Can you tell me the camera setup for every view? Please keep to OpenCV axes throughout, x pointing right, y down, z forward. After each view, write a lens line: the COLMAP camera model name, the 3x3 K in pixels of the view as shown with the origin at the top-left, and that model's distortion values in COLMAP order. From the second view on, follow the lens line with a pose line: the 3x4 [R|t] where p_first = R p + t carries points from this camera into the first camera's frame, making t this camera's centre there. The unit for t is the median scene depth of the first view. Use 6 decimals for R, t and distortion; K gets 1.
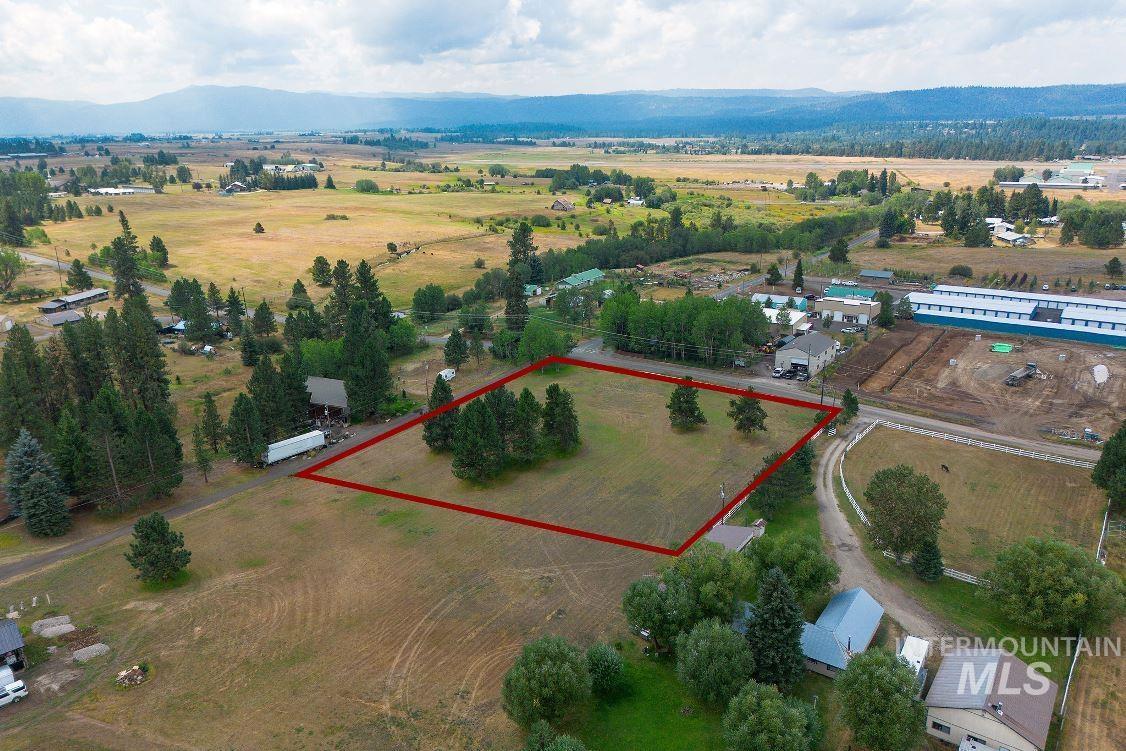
lens RADIAL K [[809.0, 0, 558.4], [0, 809.0, 377.1], [0, 0, 1]] dist [0.067752, -0.067065]
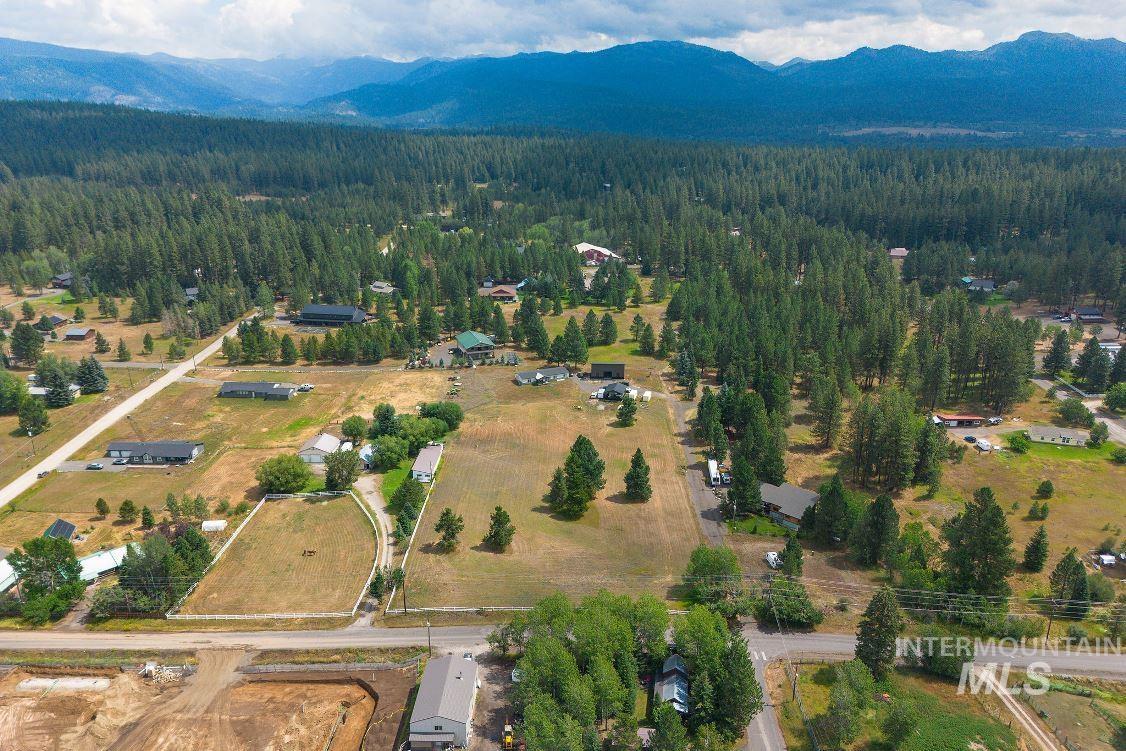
lens RADIAL K [[791.2, 0, 569.1], [0, 791.2, 388.8], [0, 0, 1]] dist [0.073244, -0.069154]
pose [[-0.824205, 0.198730, -0.530276, 0.375899], [-0.163542, 0.812970, 0.558868, -0.469453], [0.542162, 0.547344, -0.637554, 0.954258]]
